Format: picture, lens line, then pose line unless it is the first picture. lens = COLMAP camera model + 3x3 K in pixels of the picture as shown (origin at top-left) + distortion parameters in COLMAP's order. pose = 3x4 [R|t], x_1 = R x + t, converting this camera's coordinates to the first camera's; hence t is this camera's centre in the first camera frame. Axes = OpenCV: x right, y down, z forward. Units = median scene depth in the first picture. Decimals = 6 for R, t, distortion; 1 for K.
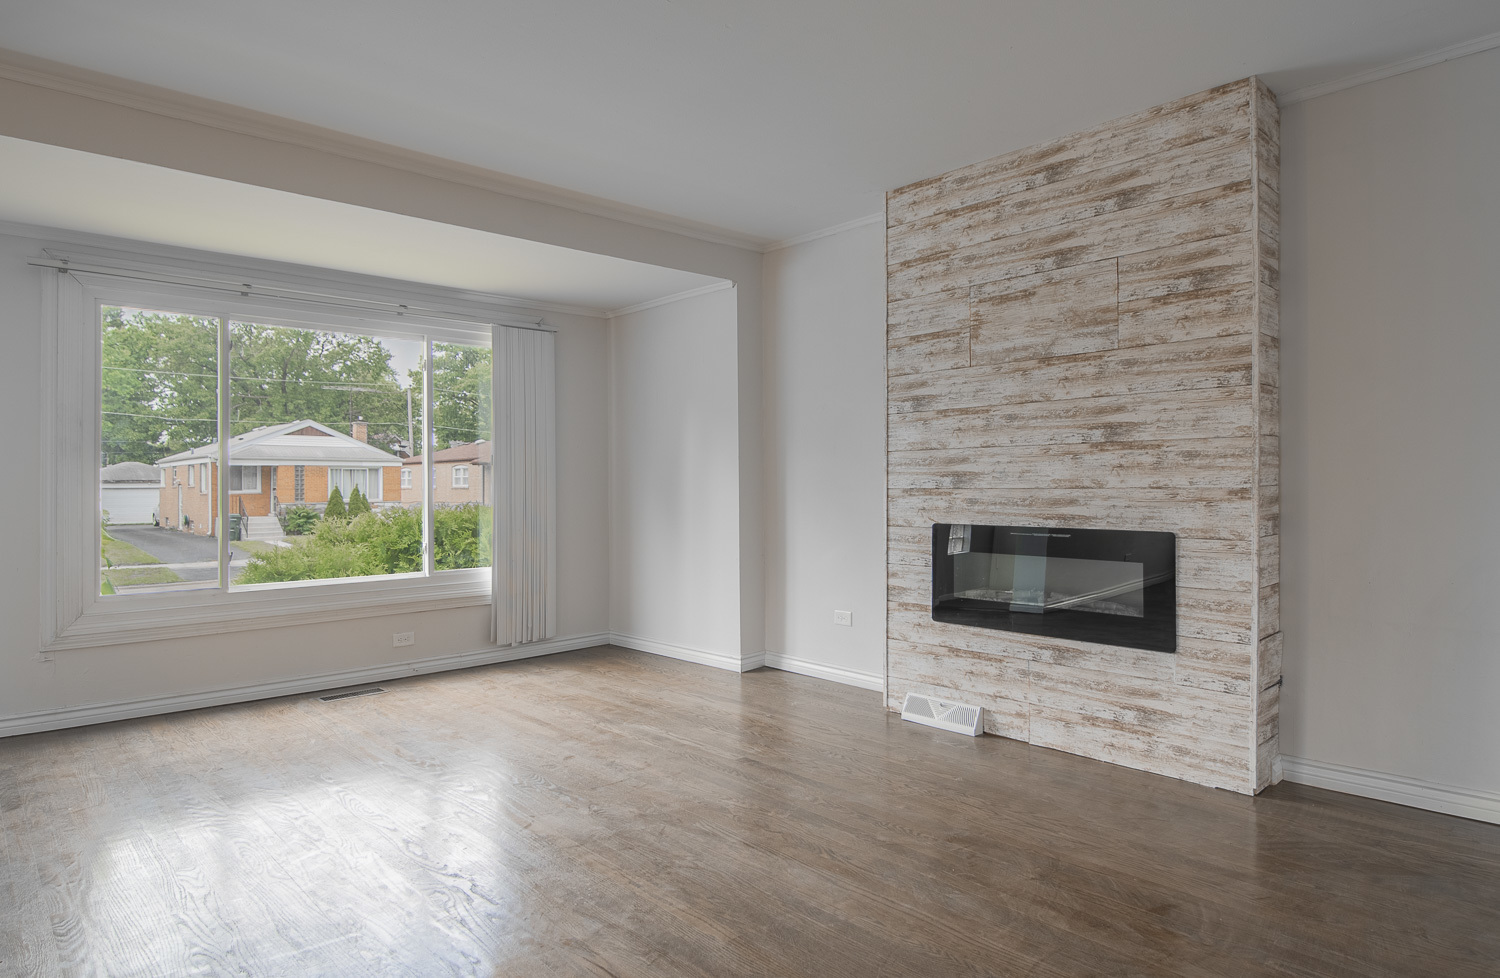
lens RADIAL K [[873.7, 0, 769.3], [0, 873.7, 476.6], [0, 0, 1]] dist [-0.010035, -0.002982]
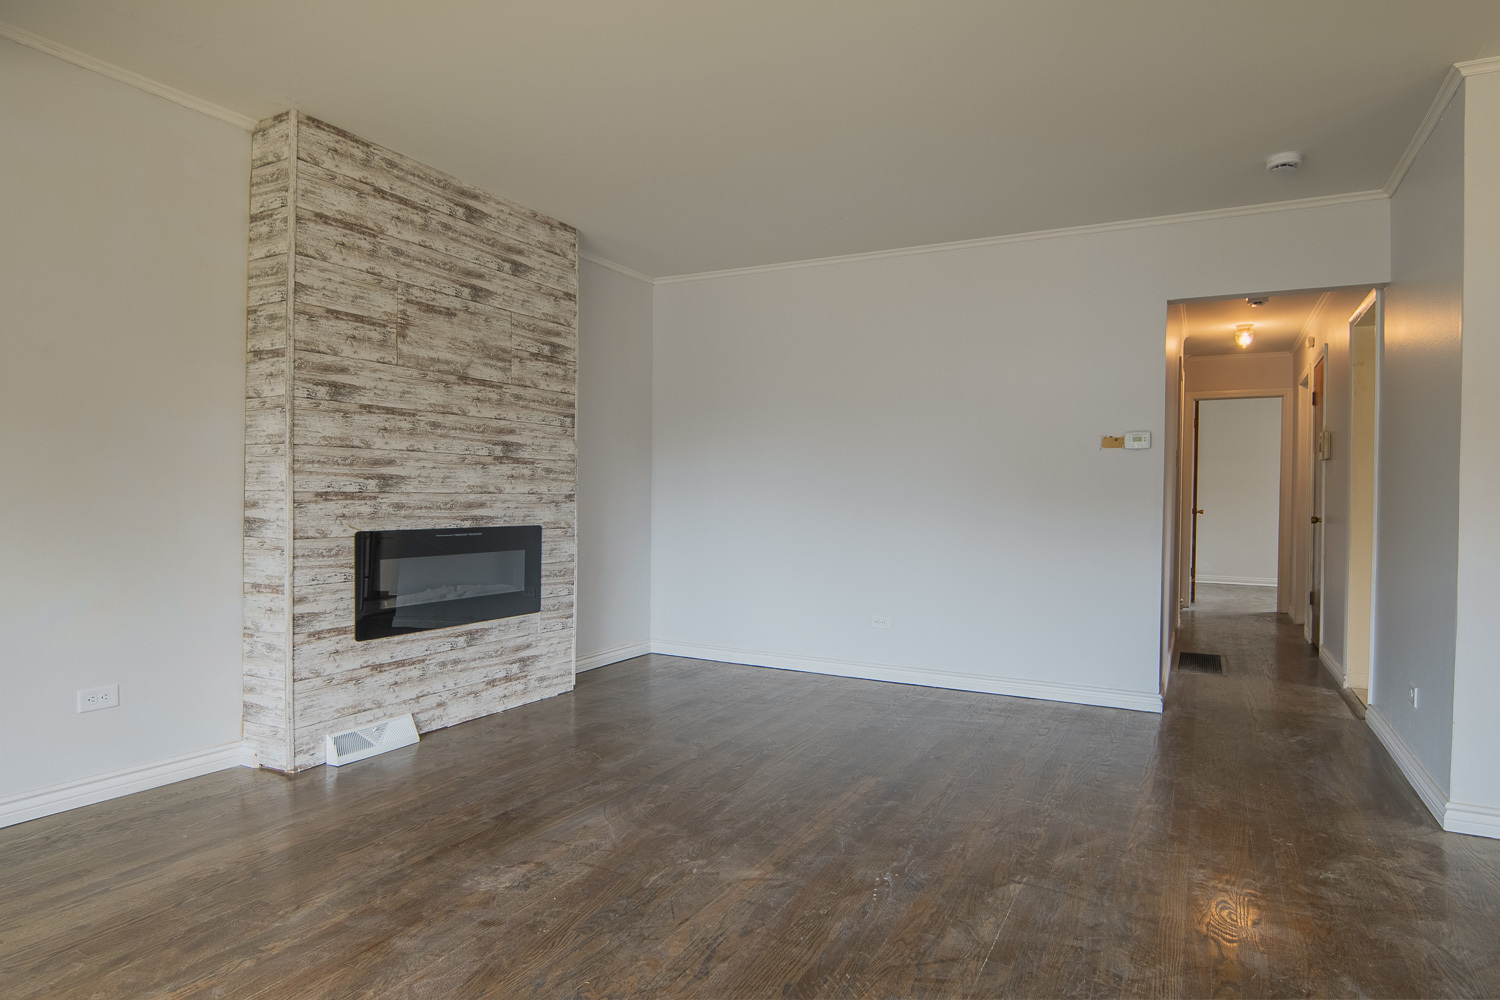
lens RADIAL K [[858.0, 0, 754.4], [0, 858.0, 505.9], [0, 0, 1]] dist [-0.003337, -0.013685]
pose [[-0.325789, -0.011720, 0.945370, -0.831503], [-0.020388, 0.999778, 0.005369, 0.016107], [-0.945223, -0.017525, -0.325955, 0.985203]]
